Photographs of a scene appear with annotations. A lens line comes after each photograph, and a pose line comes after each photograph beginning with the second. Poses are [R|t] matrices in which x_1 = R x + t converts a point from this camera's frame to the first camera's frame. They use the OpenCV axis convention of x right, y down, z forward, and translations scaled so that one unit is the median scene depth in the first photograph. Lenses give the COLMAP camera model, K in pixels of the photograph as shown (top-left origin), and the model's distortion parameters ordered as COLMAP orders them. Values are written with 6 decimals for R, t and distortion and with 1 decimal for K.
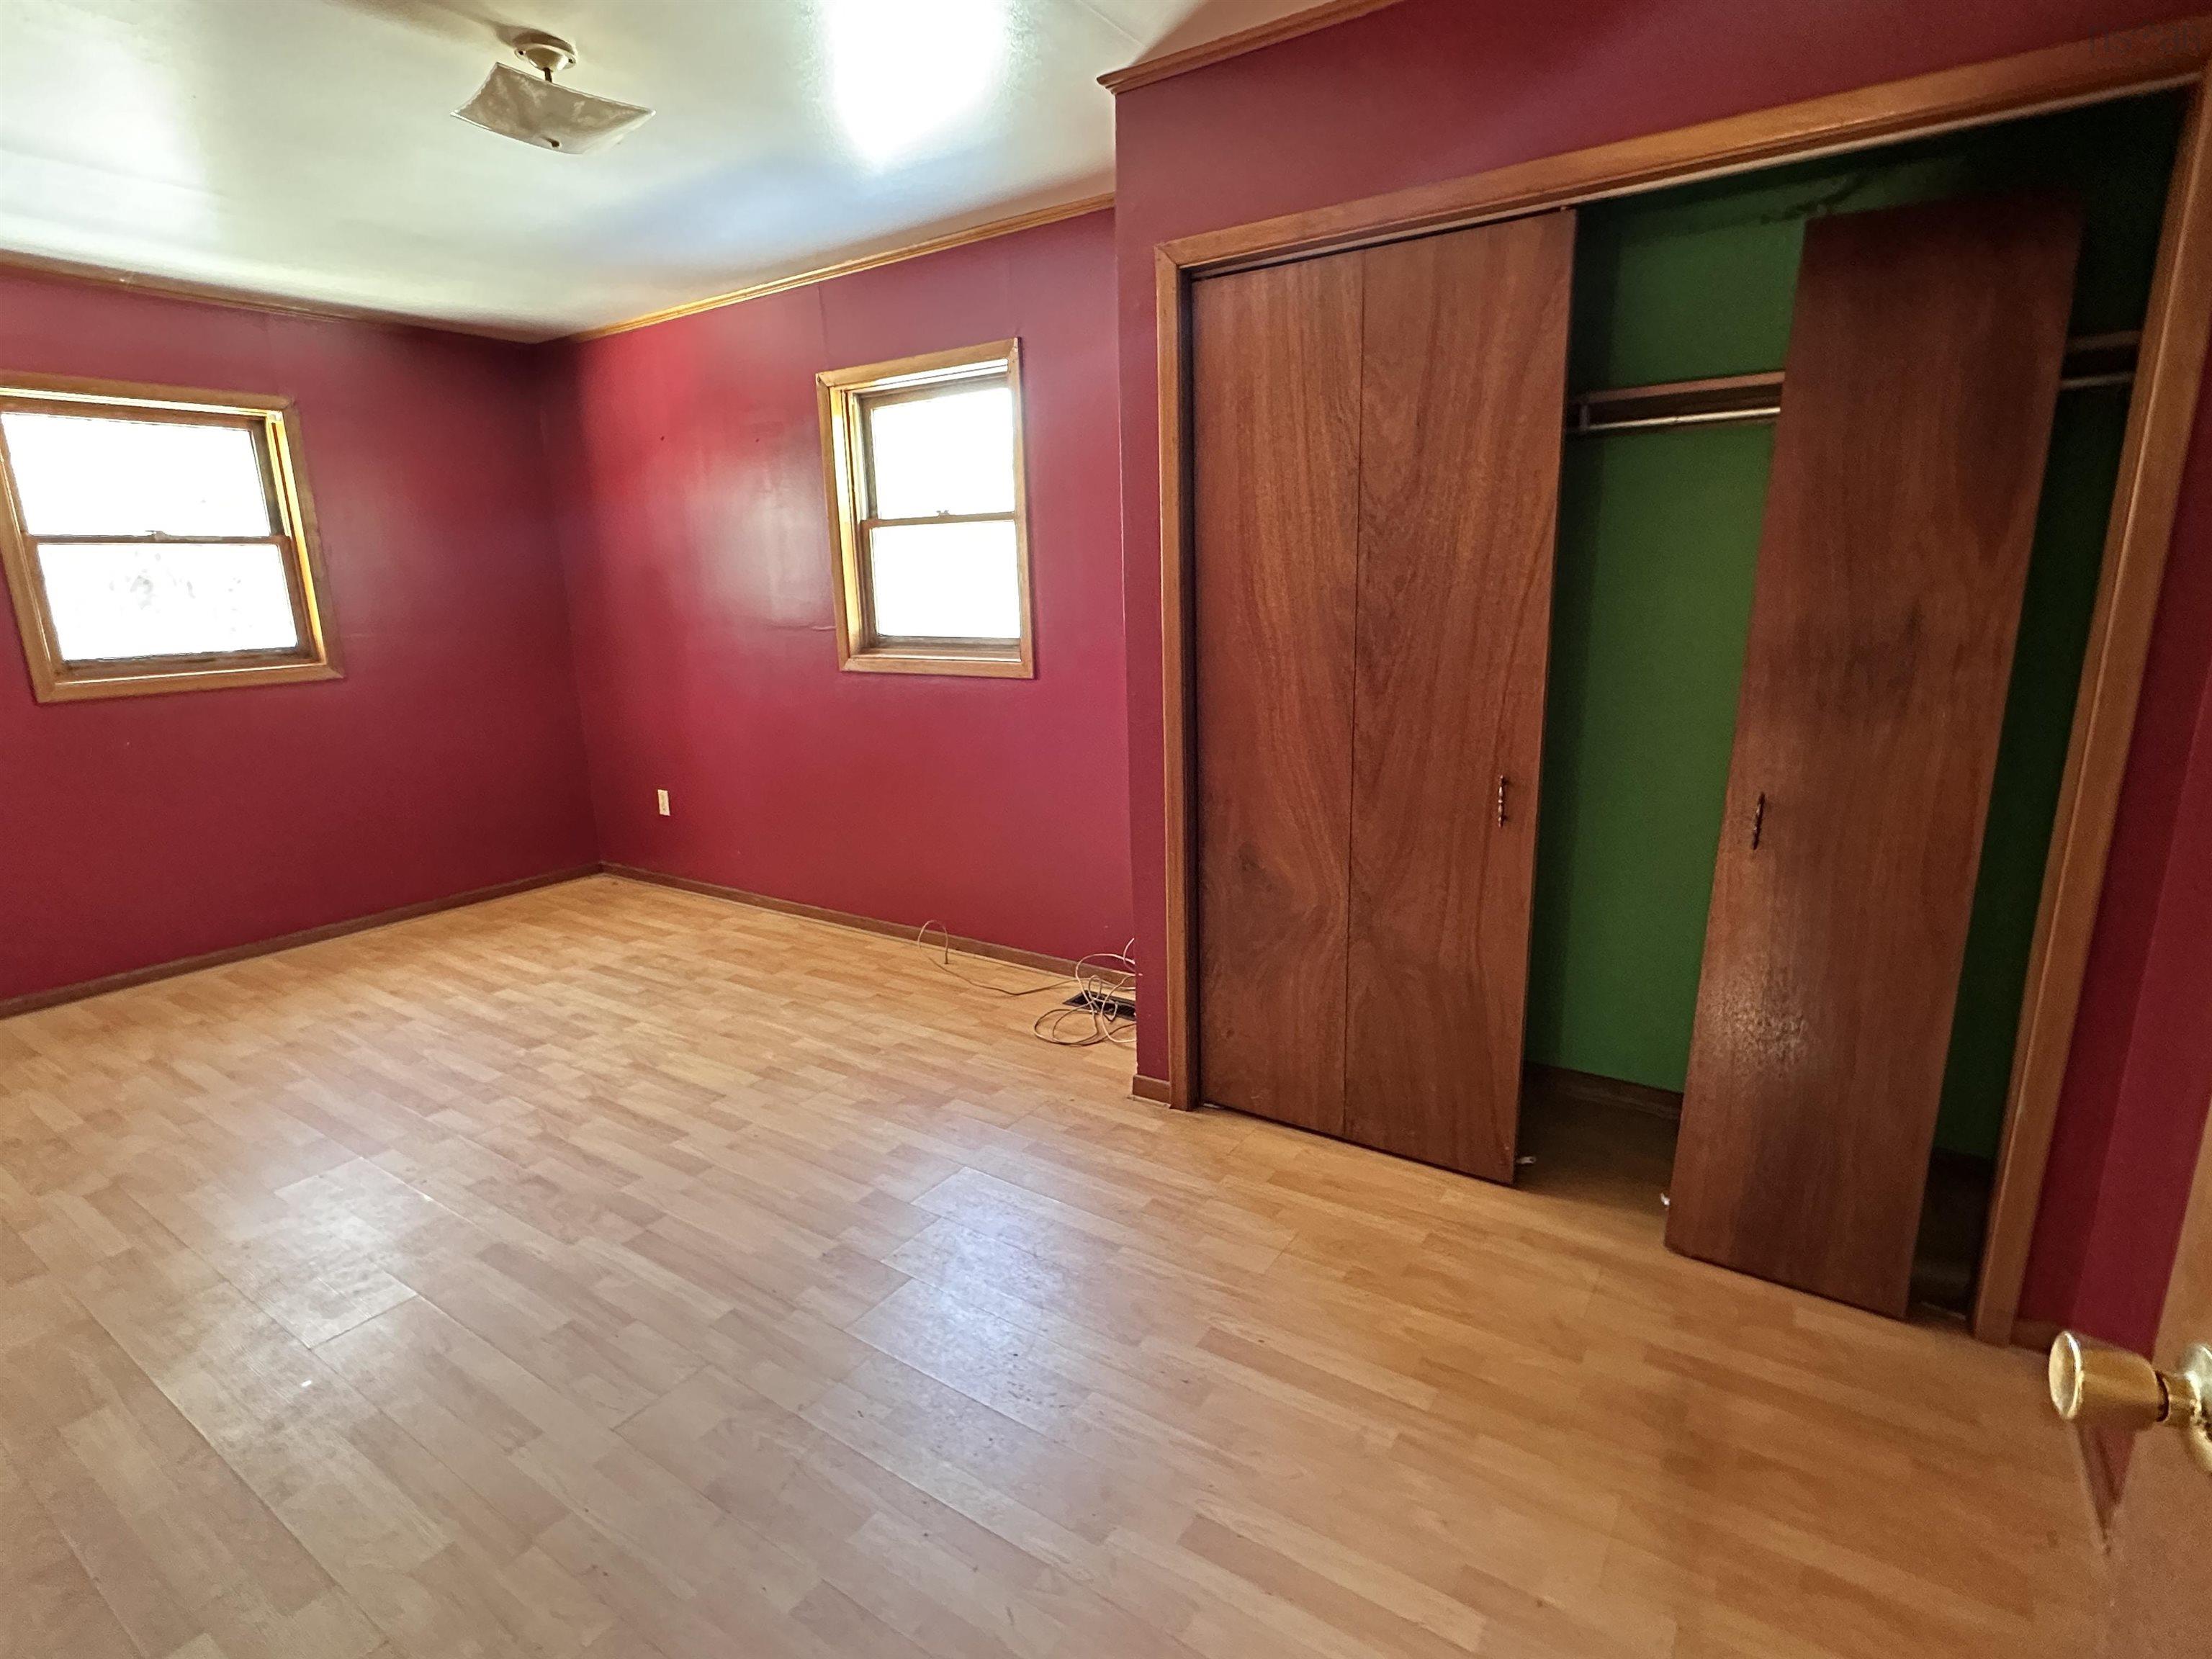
lens RADIAL K [[1086.4, 0, 1101.0], [0, 1086.4, 835.2], [0, 0, 1]] dist [-0.004024, 0.001490]
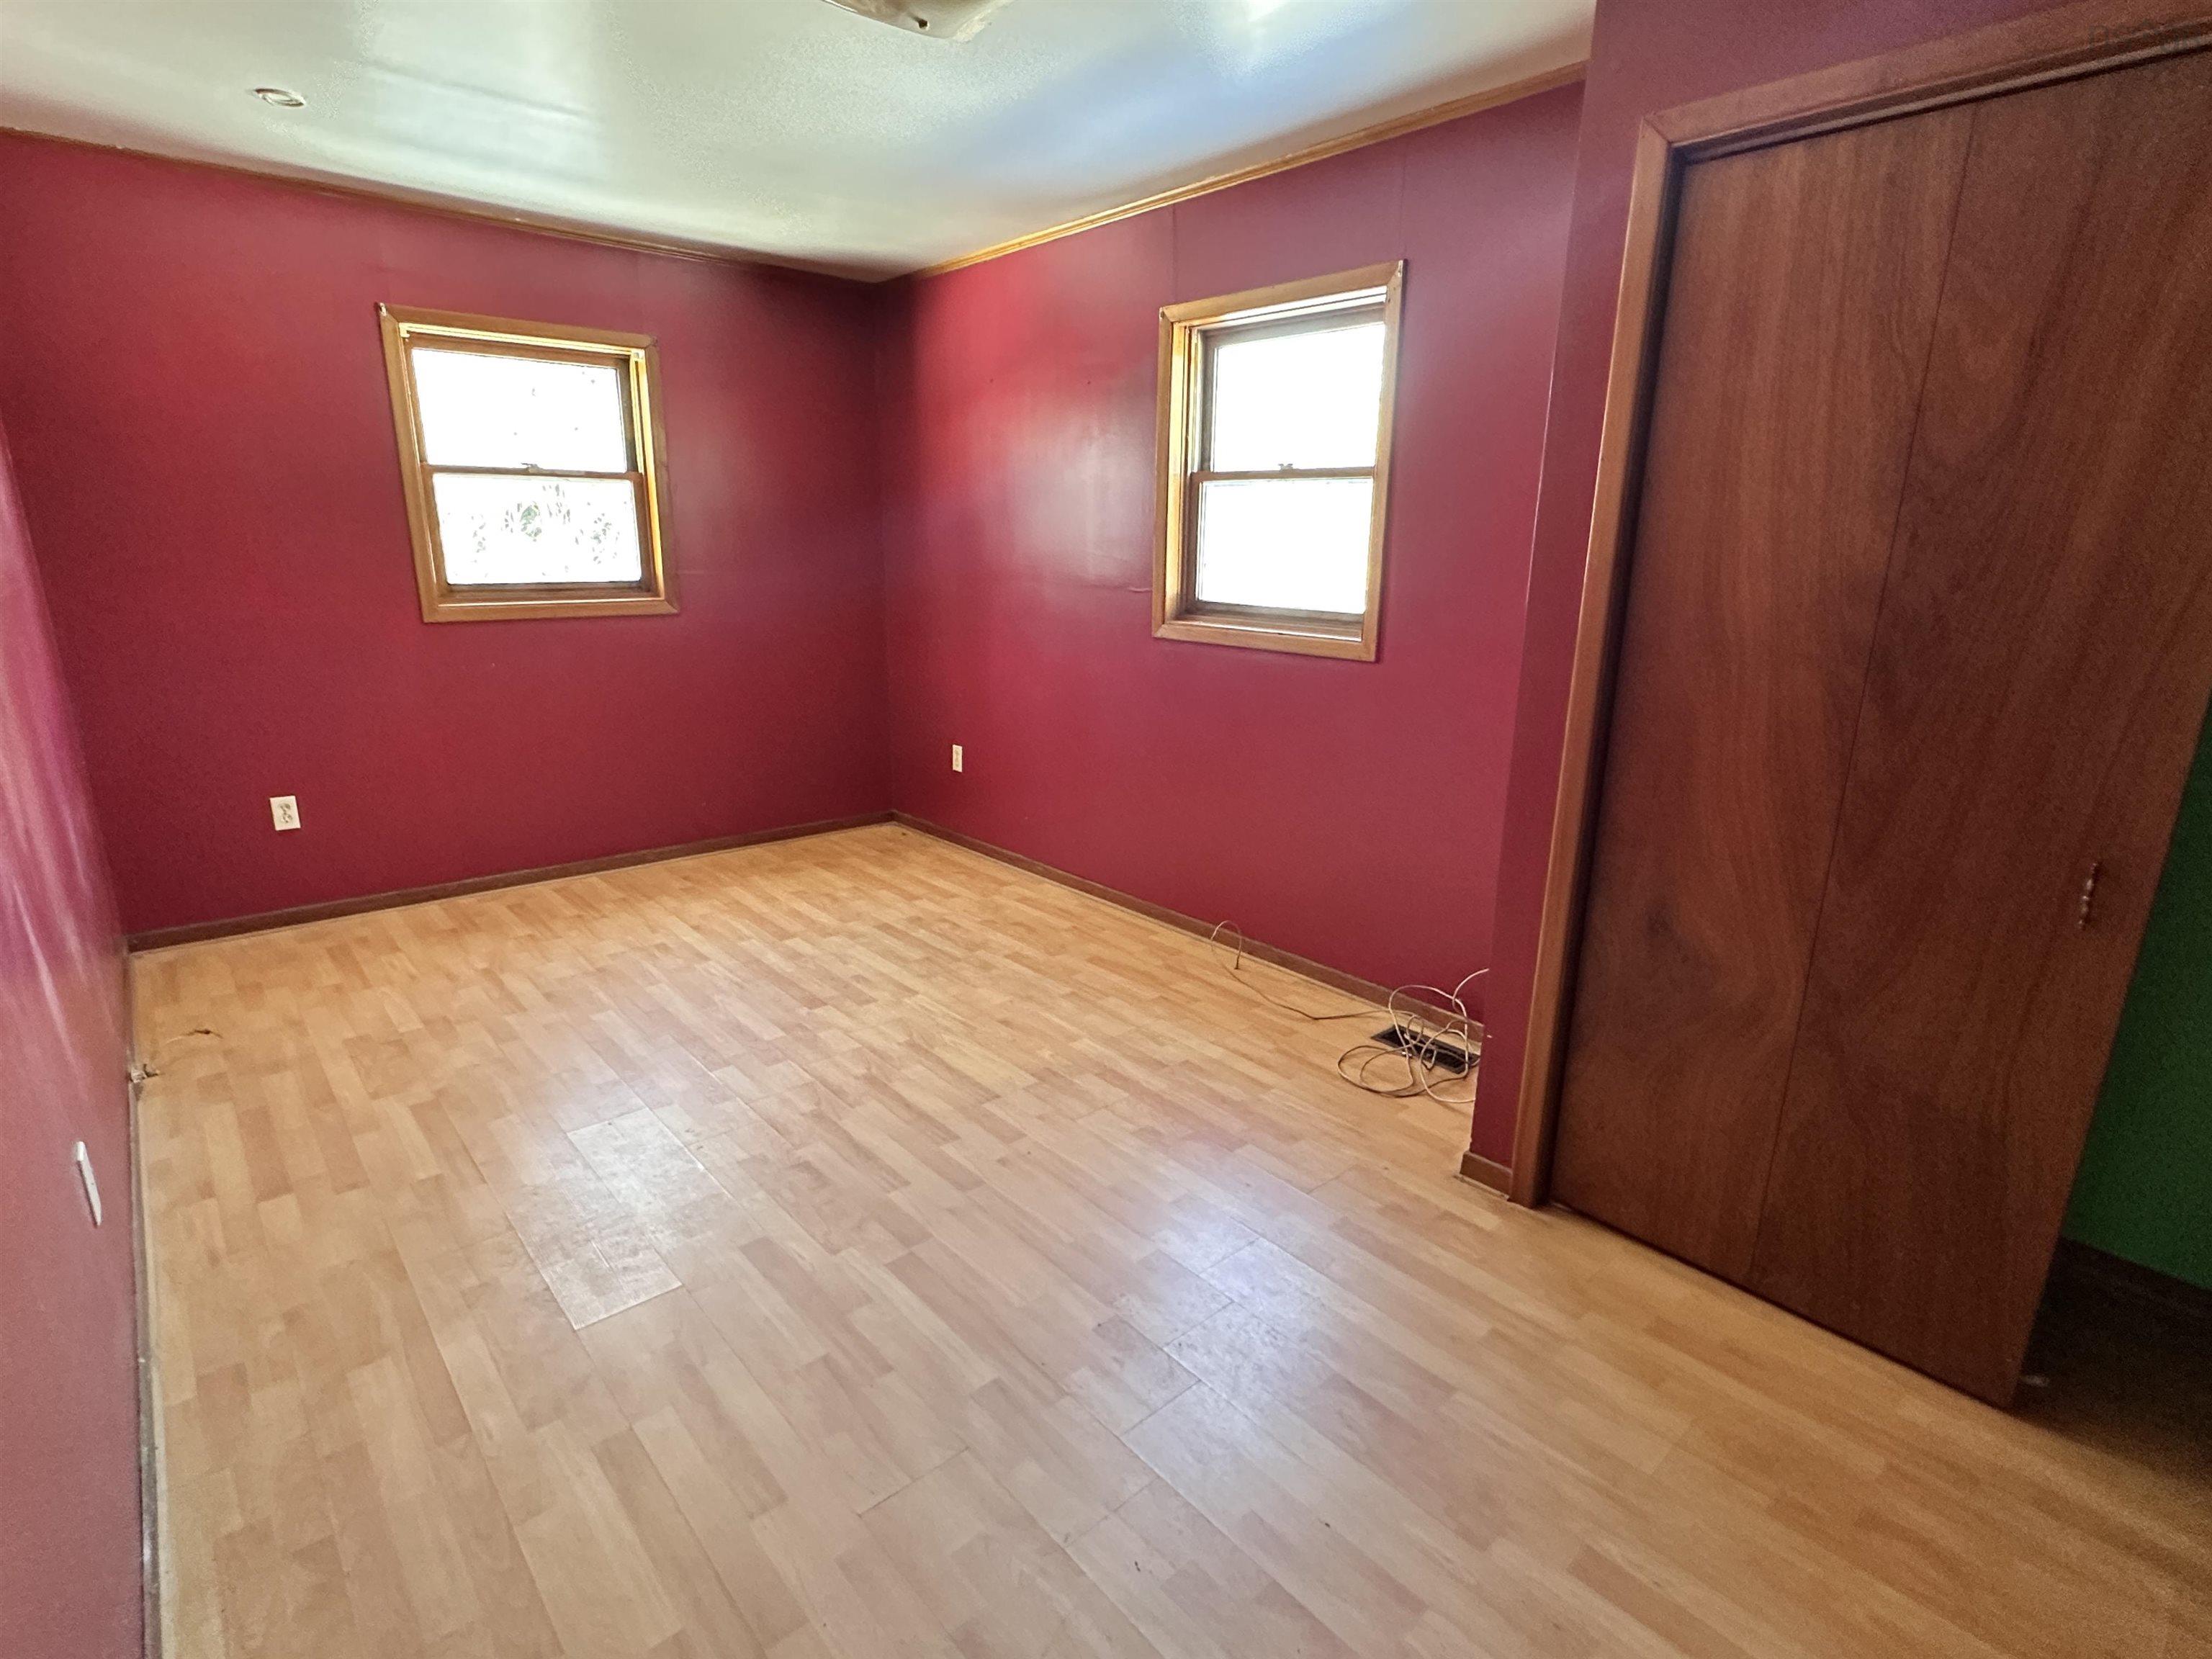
lens RADIAL K [[1086.4, 0, 1107.5], [0, 1086.4, 833.9], [0, 0, 1]] dist [-0.004024, 0.001490]
pose [[0.968419, 0.103318, -0.226916, -0.064920], [-0.095223, 0.994376, 0.046364, -0.031252], [0.230430, -0.023292, 0.972810, 0.117301]]
